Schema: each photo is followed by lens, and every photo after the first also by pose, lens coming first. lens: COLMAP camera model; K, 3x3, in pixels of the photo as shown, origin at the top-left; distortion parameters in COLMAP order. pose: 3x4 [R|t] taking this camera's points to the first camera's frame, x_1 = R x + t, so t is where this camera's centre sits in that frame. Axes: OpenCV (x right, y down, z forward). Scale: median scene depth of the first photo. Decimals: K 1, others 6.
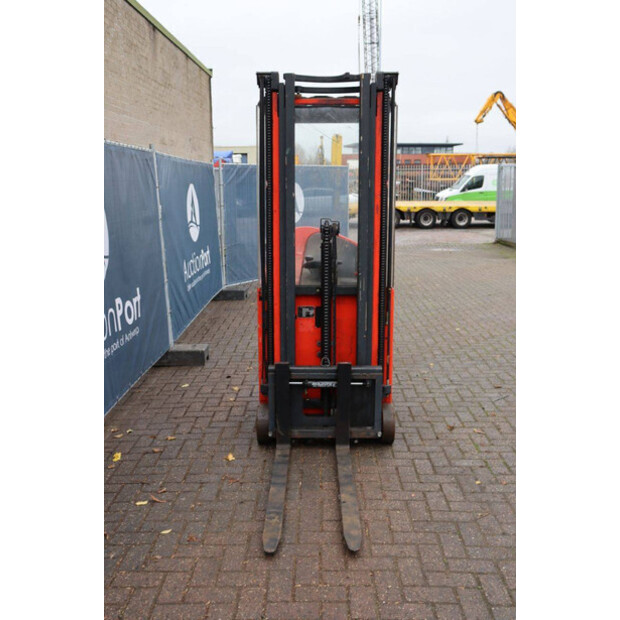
lens RADIAL K [[647.3, 0, 310.0], [0, 647.3, 310.0], [0, 0, 1]] dist [-0.086942, 0.168108]
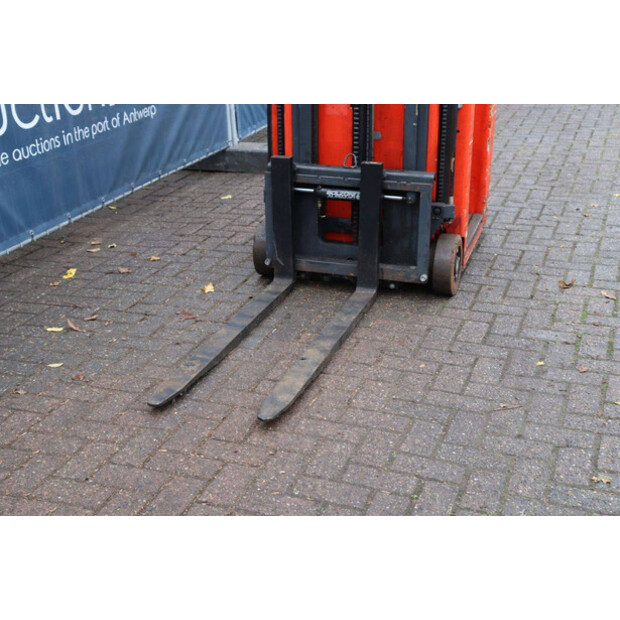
lens RADIAL K [[930.4, 0, 310.0], [0, 930.4, 310.0], [0, 0, 1]] dist [0.117212, -0.064266]
pose [[0.949880, 0.109806, -0.292694, 0.276634], [-0.052432, 0.978977, 0.197114, 0.043665], [0.308186, -0.171888, 0.935669, 0.072965]]
